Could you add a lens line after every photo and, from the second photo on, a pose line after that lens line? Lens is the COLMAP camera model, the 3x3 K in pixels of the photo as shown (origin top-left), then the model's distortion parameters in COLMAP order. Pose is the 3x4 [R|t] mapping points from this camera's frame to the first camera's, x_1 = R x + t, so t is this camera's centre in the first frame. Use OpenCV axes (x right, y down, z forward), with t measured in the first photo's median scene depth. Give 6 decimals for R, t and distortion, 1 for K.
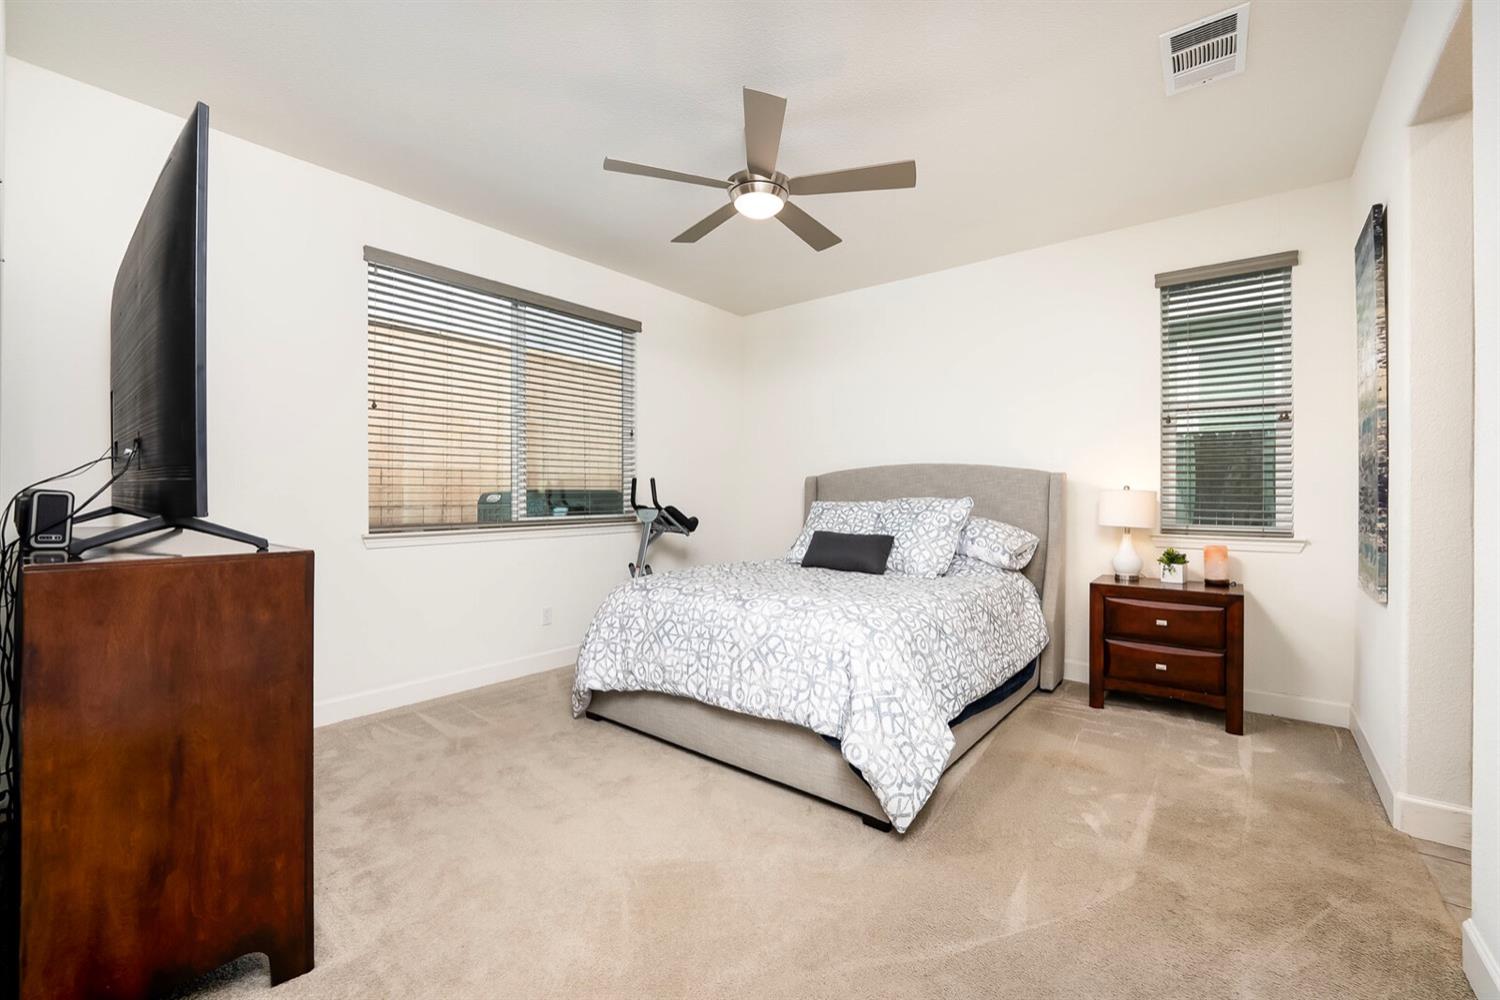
lens RADIAL K [[613.4, 0, 750.1], [0, 613.4, 492.7], [0, 0, 1]] dist [-0.002599, -0.000456]
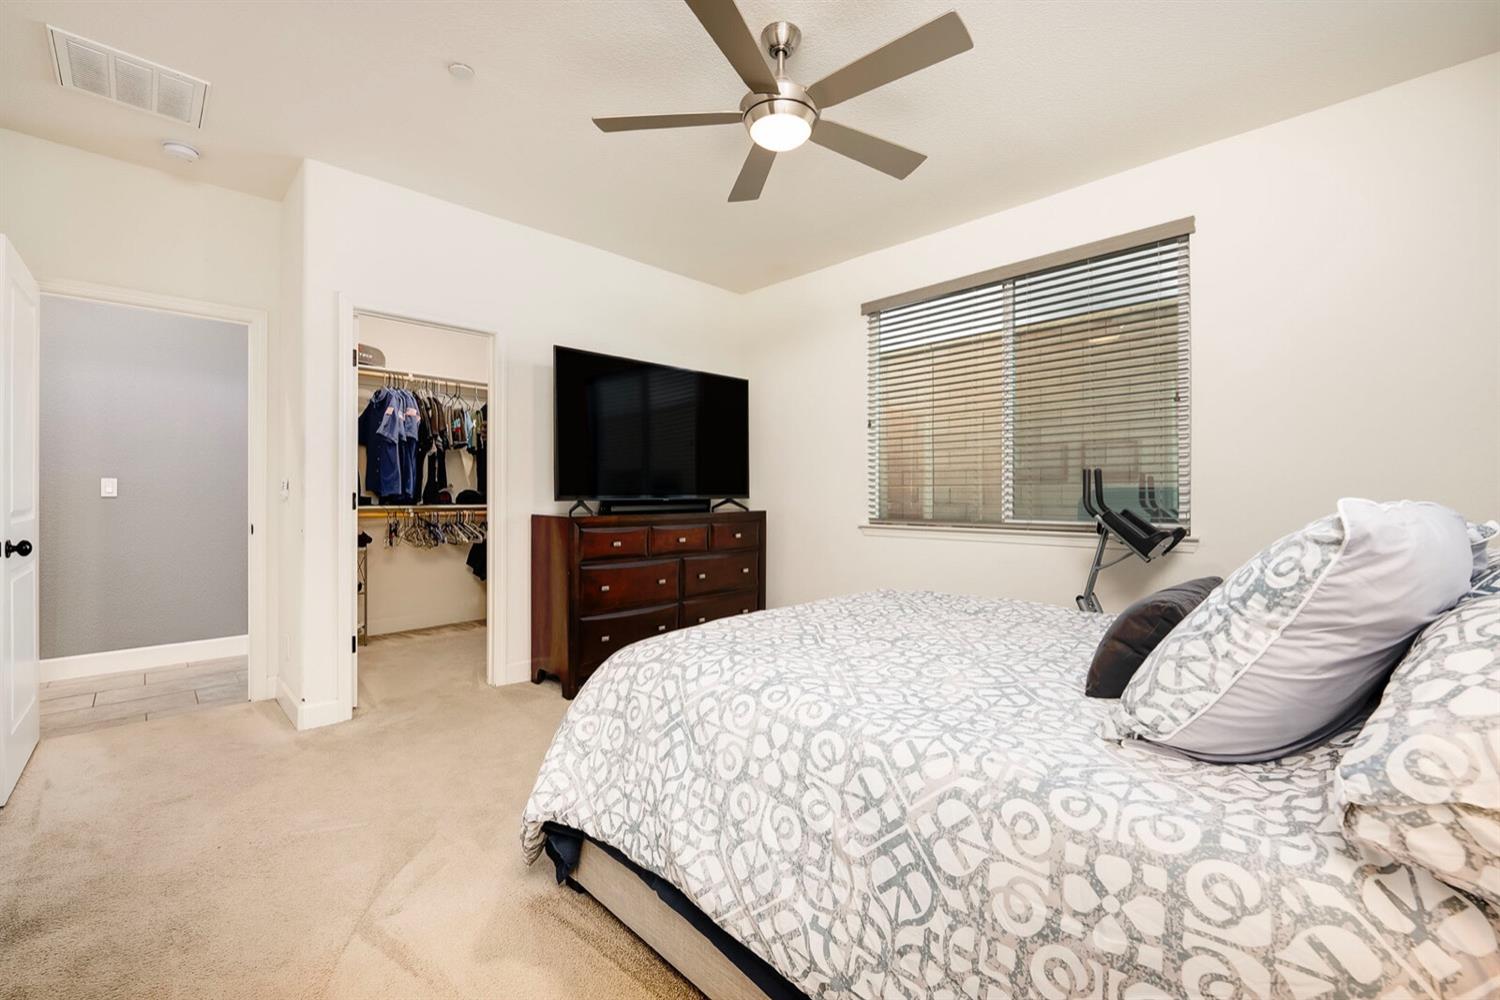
lens RADIAL K [[613.4, 0, 750.1], [0, 613.4, 492.7], [0, 0, 1]] dist [-0.002599, -0.000456]
pose [[-0.105869, -0.006308, -0.994360, 0.688413], [0.001451, 0.999978, -0.006498, 0.007991], [0.994379, -0.002130, -0.105858, 0.881541]]
